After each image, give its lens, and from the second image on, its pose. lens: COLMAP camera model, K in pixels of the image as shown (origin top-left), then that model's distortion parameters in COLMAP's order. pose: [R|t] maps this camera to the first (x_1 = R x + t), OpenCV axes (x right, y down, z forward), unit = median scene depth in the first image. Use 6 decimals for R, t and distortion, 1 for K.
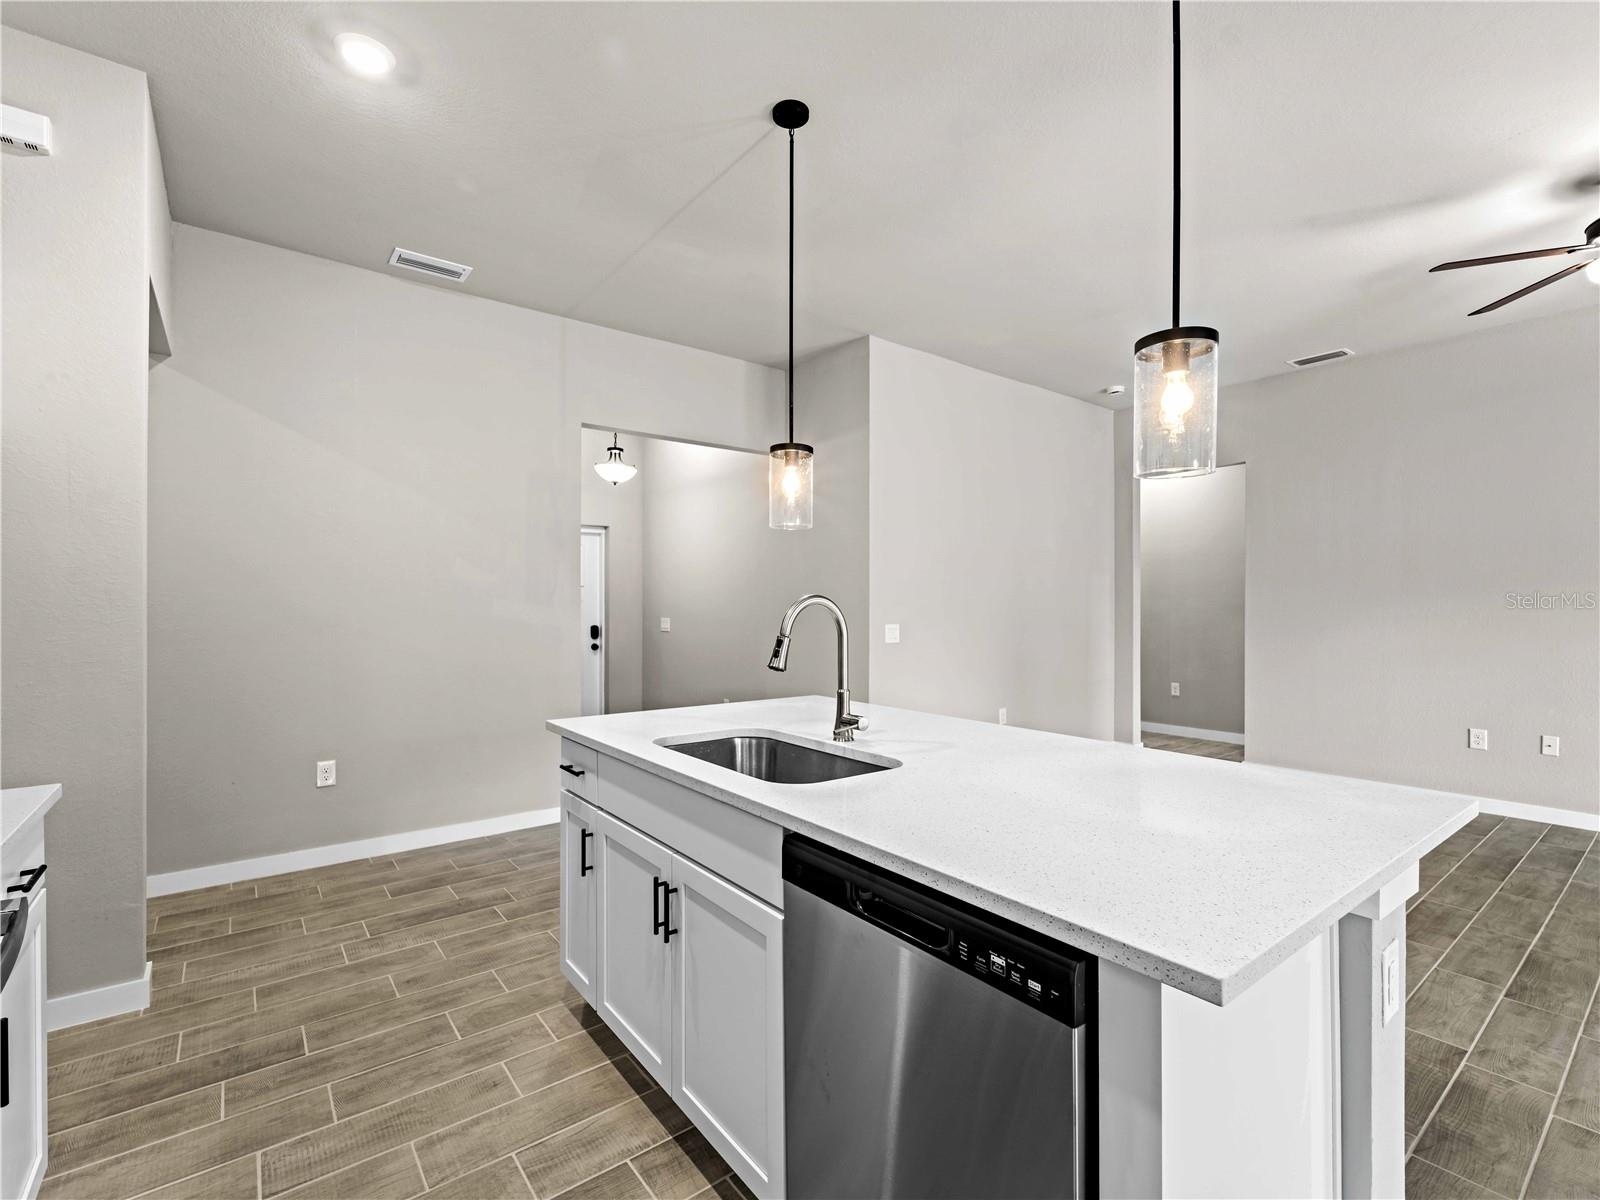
lens RADIAL K [[727.6, 0, 801.6], [0, 727.6, 603.5], [0, 0, 1]] dist [0.005848, -0.002967]
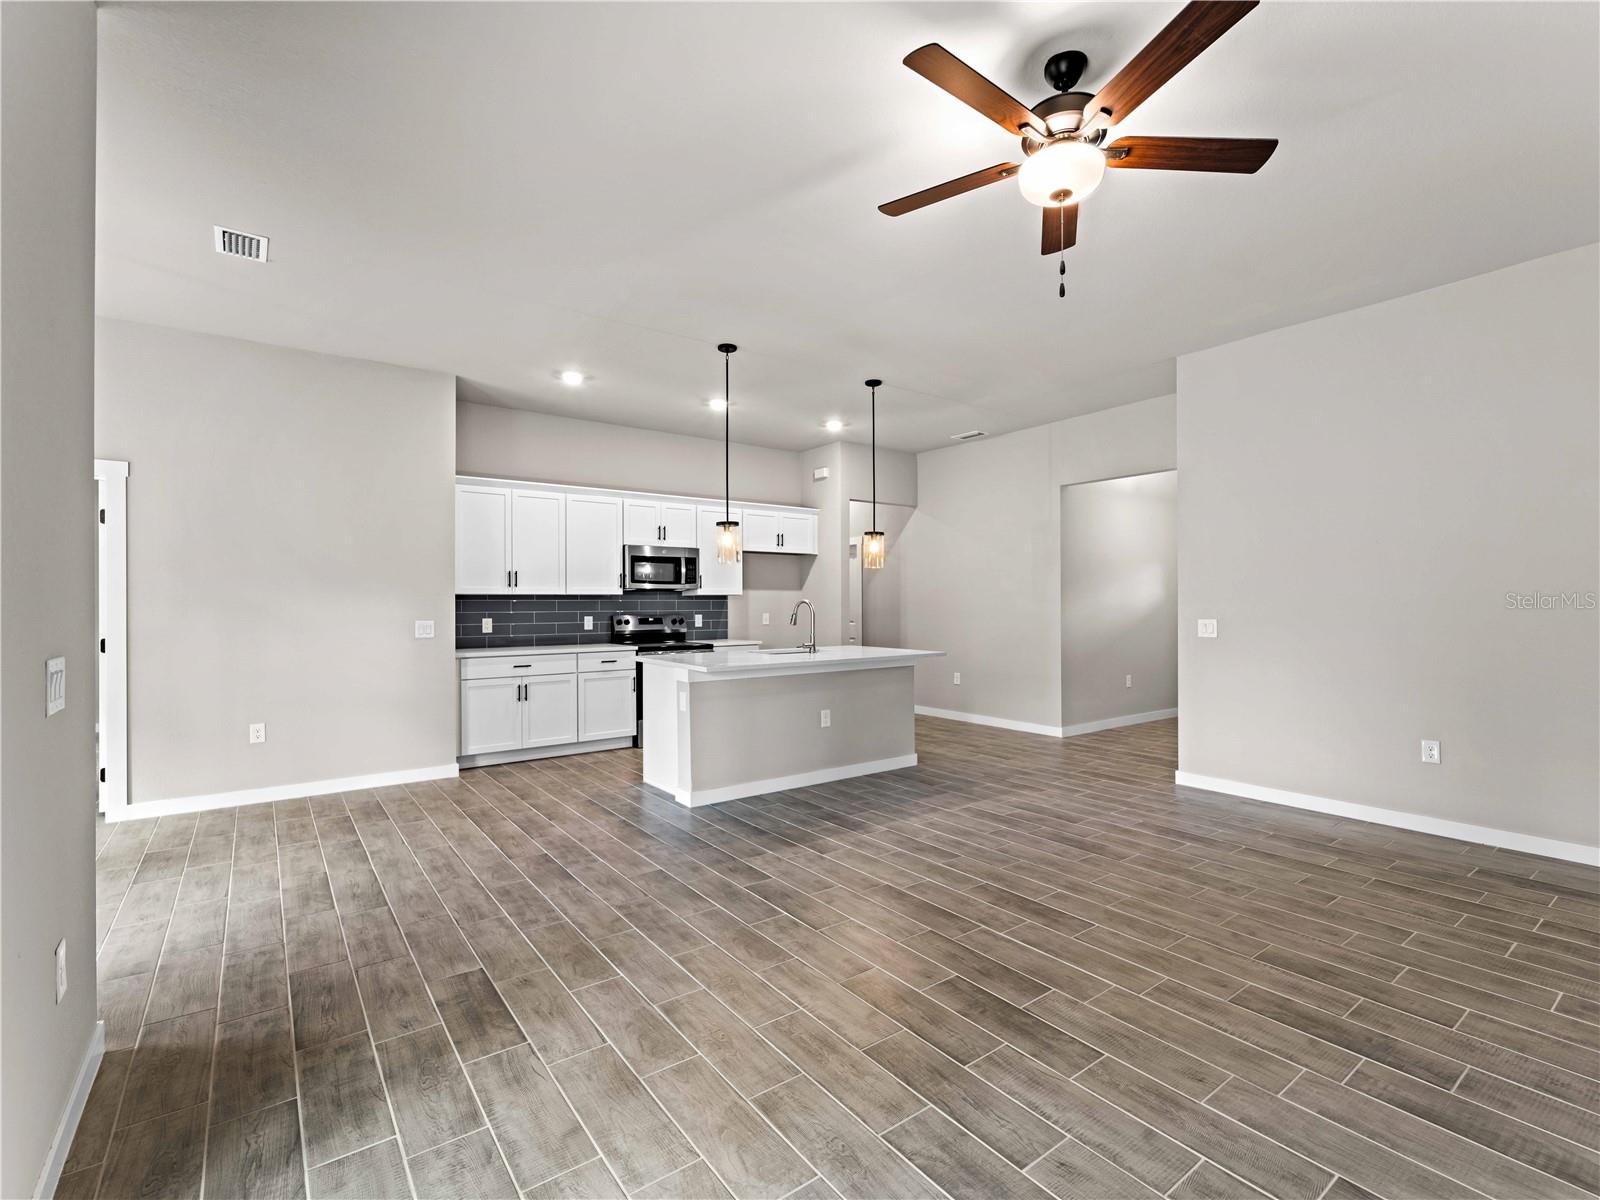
lens RADIAL K [[727.6, 0, 800.5], [0, 727.6, 600.1], [0, 0, 1]] dist [0.005848, -0.002967]
pose [[-0.021985, -0.003787, -0.999751, 1.967799], [0.007171, 0.999967, -0.003945, 0.000772], [0.999733, -0.007256, -0.021957, 0.725633]]
